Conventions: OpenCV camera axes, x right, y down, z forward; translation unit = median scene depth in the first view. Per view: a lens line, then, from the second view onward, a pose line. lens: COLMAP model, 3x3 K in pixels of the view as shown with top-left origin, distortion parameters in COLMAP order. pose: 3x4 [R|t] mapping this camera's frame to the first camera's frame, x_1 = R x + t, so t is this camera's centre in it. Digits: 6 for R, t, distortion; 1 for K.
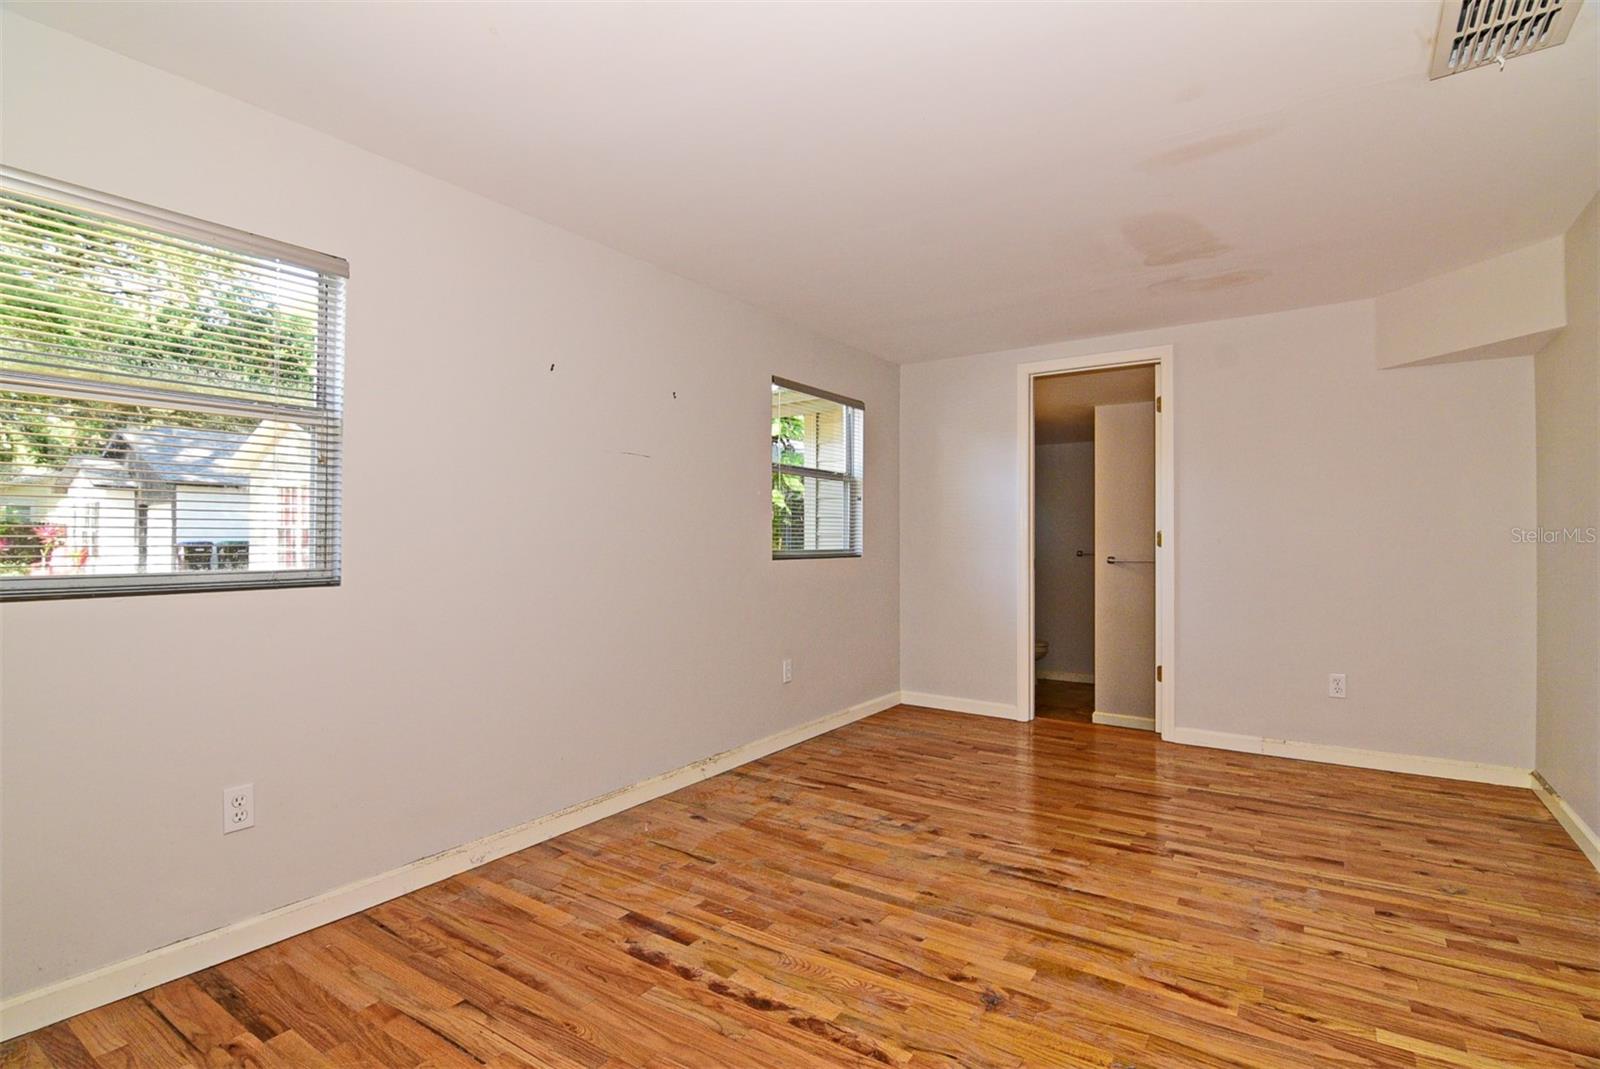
lens RADIAL K [[771.4, 0, 797.4], [0, 771.4, 531.6], [0, 0, 1]] dist [-0.008560, -0.004557]
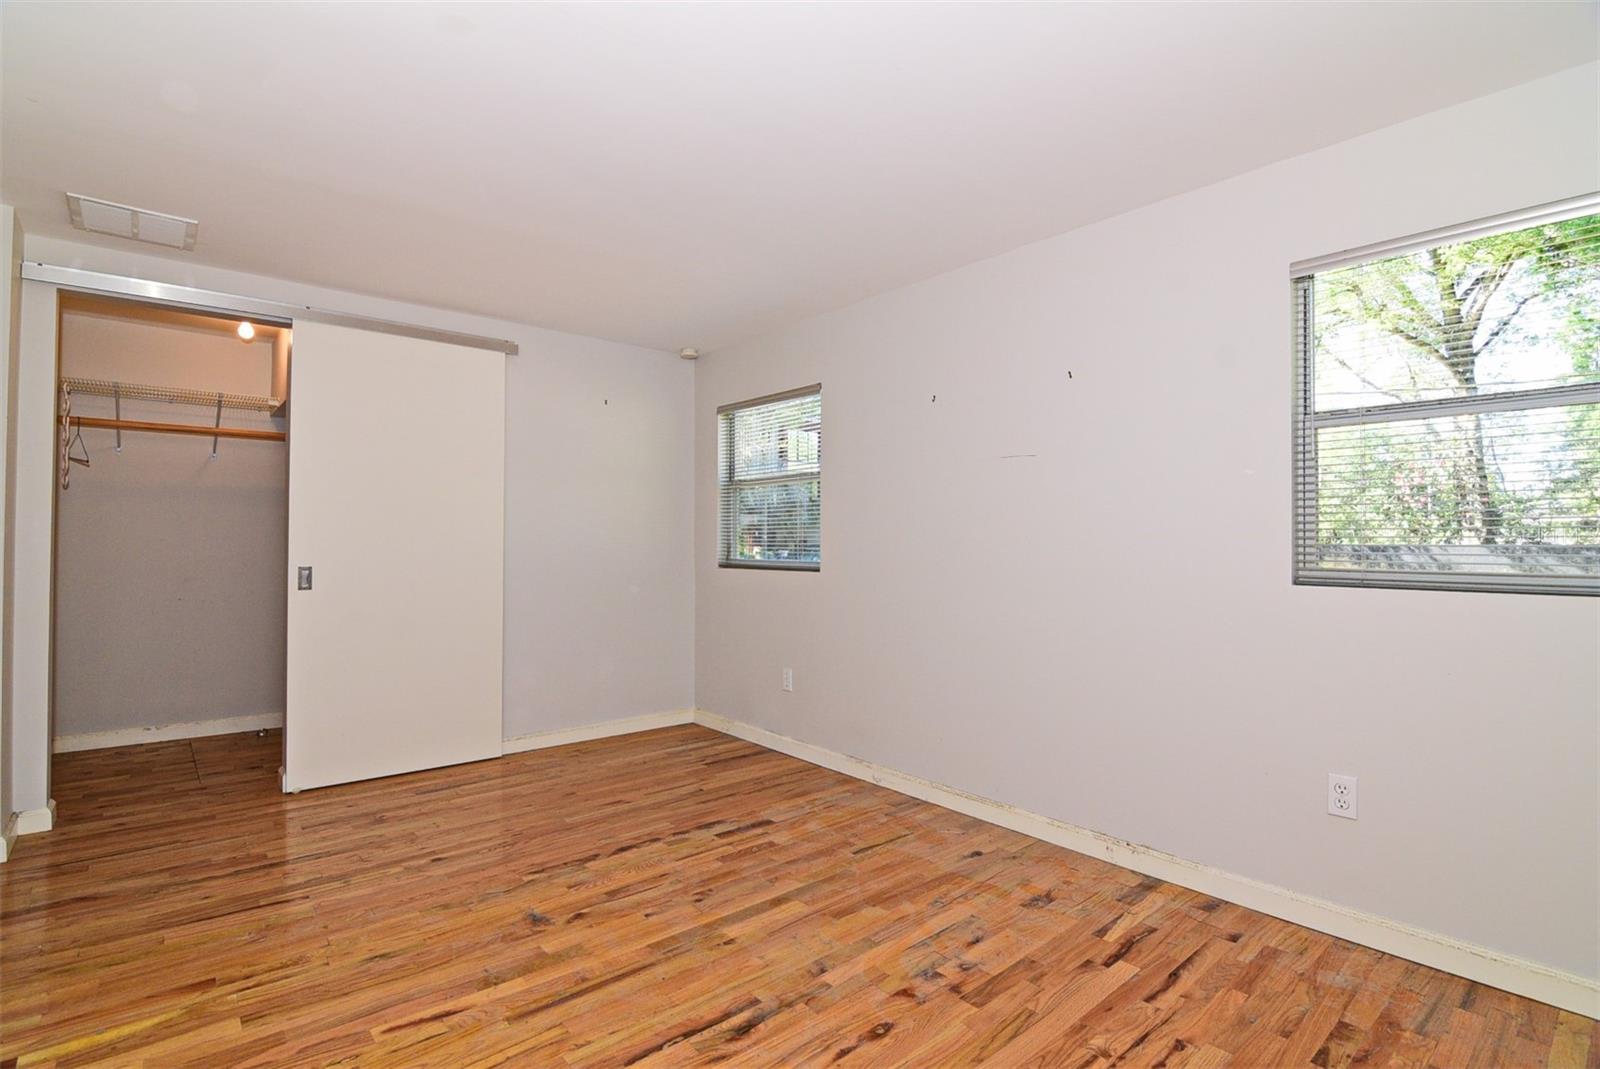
lens RADIAL K [[771.4, 0, 797.6], [0, 771.4, 539.6], [0, 0, 1]] dist [-0.008560, -0.004557]
pose [[-0.263767, -0.006455, -0.964565, 1.007109], [0.001983, 0.999972, -0.007234, 0.010600], [0.964584, -0.003821, -0.263747, 1.306762]]
